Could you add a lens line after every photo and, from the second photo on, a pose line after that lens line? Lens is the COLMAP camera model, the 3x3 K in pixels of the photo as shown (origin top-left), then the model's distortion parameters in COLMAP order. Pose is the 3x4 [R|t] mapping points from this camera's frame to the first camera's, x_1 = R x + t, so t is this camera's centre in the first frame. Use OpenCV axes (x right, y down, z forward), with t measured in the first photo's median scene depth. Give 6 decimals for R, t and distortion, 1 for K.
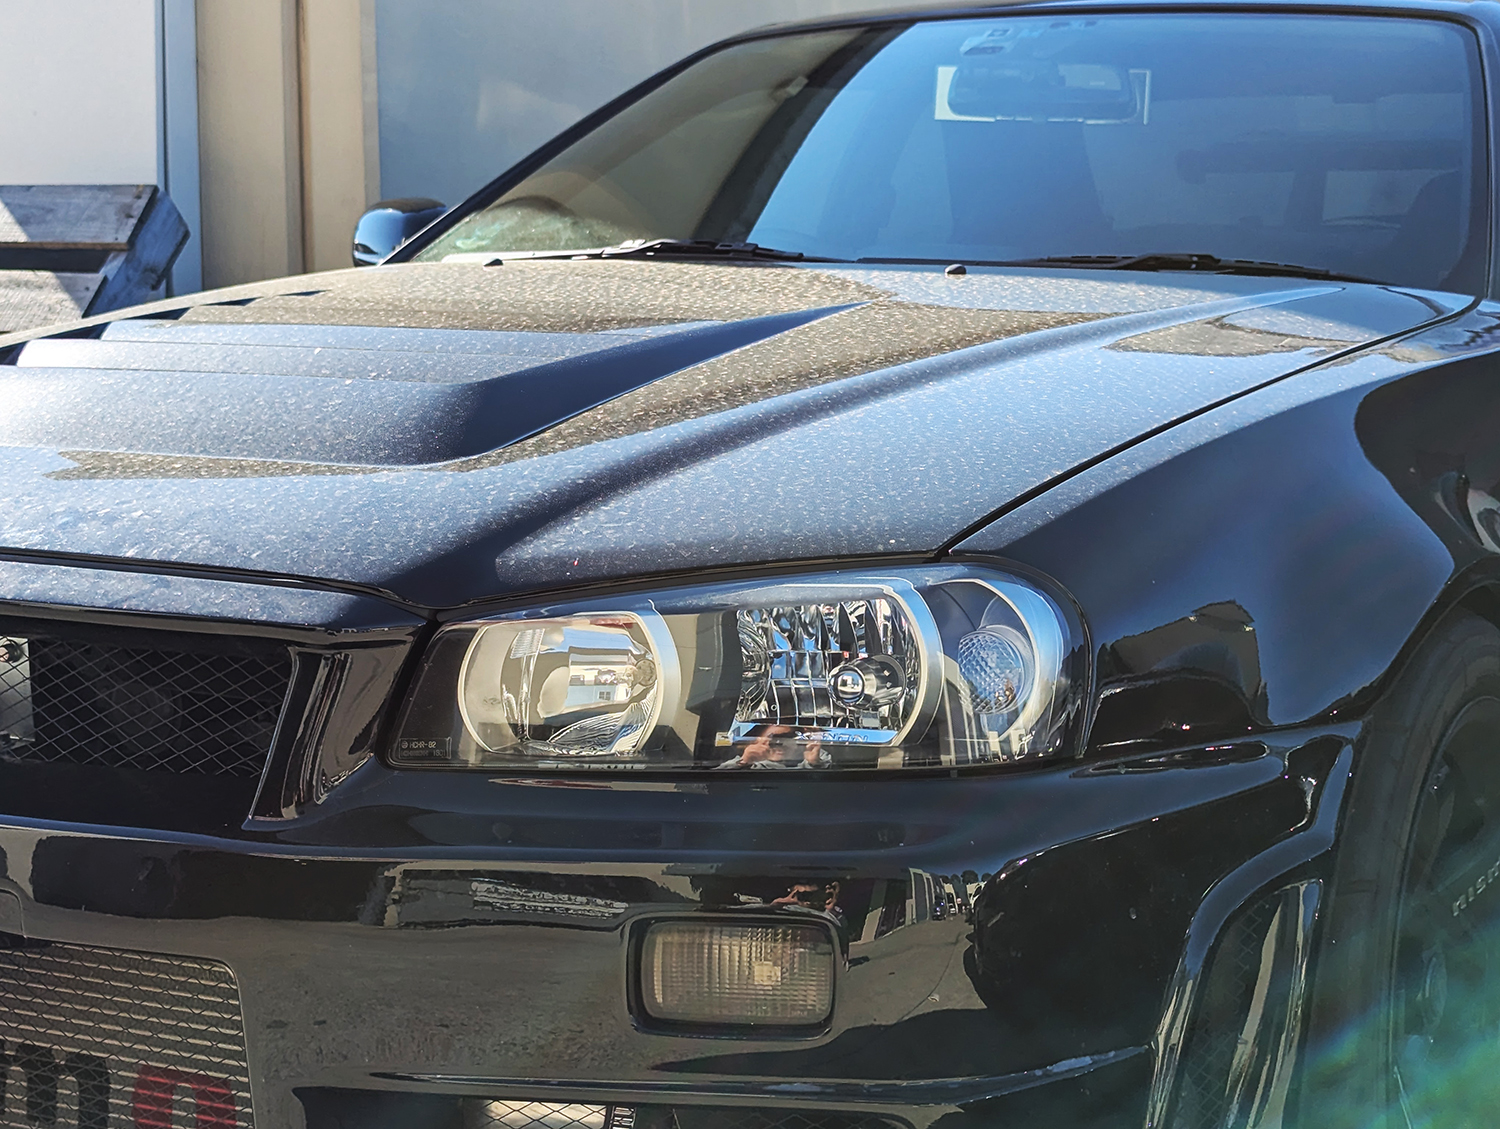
lens RADIAL K [[2126.0, 0, 750.0], [0, 2126.0, 564.5], [0, 0, 1]] dist [0.014736, 0.012597]
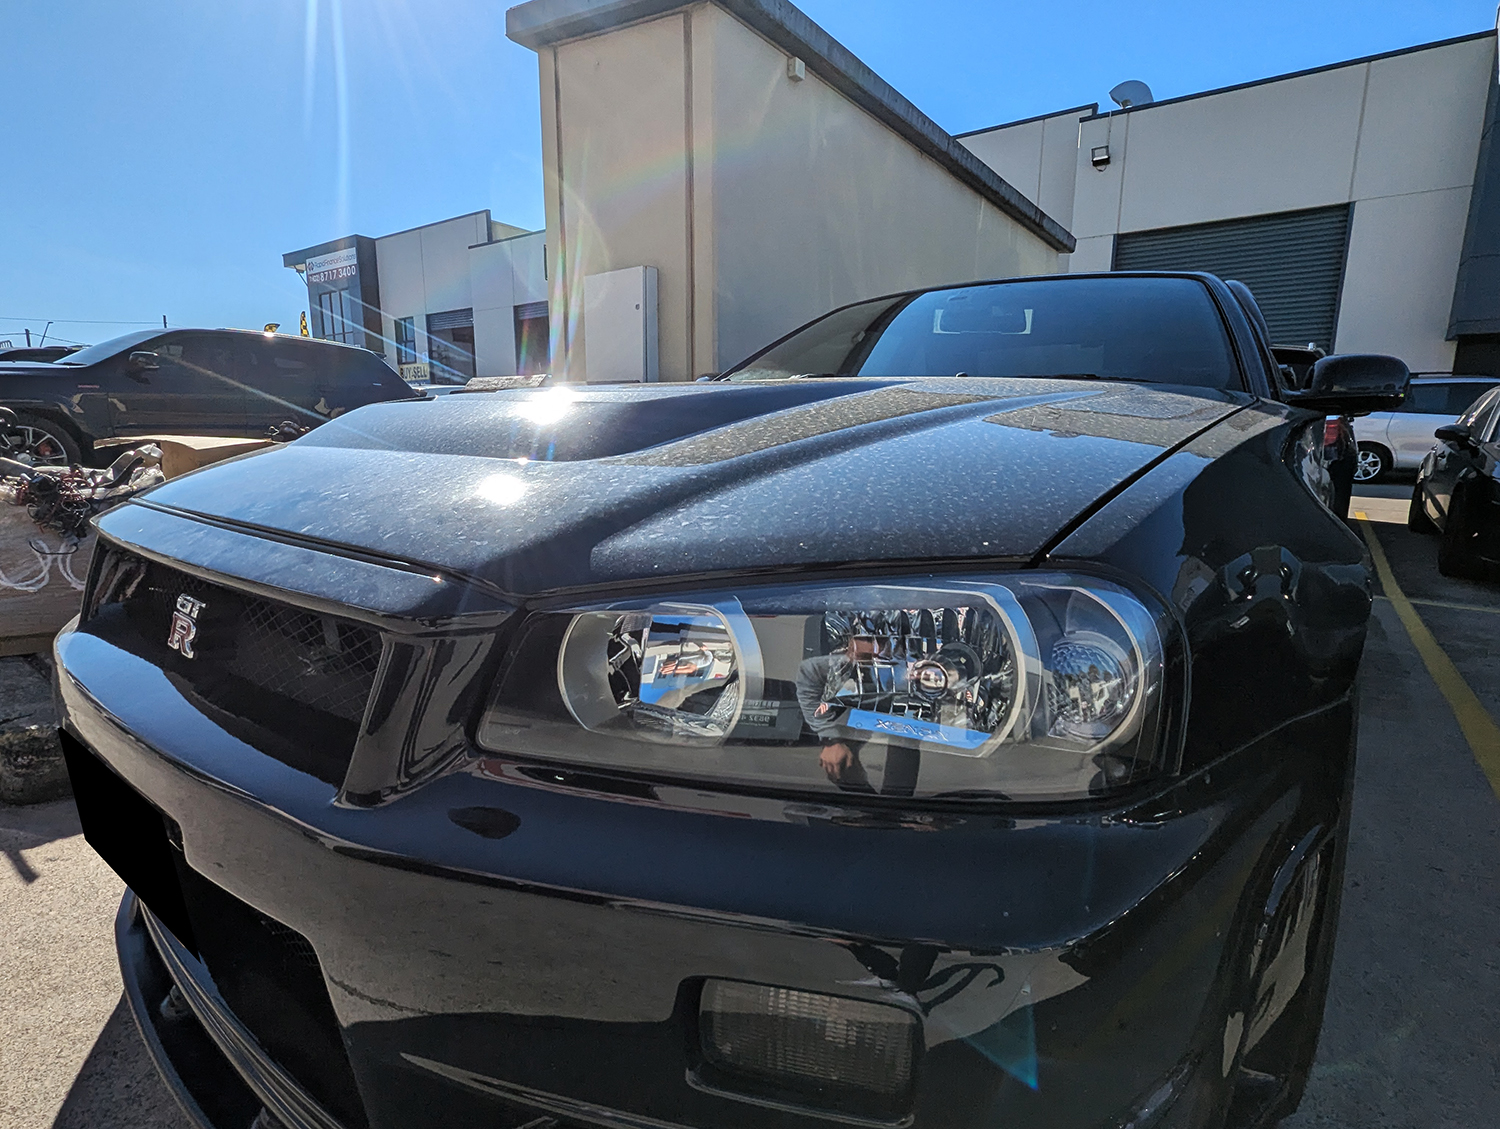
lens RADIAL K [[766.1, 0, 768.0], [0, 766.1, 571.4], [0, 0, 1]] dist [0.002780, 0.000172]
pose [[0.994530, 0.034903, -0.098446, 0.002359], [-0.028300, 0.997305, 0.067690, -0.018588], [0.100543, -0.064534, 0.992838, 0.626868]]
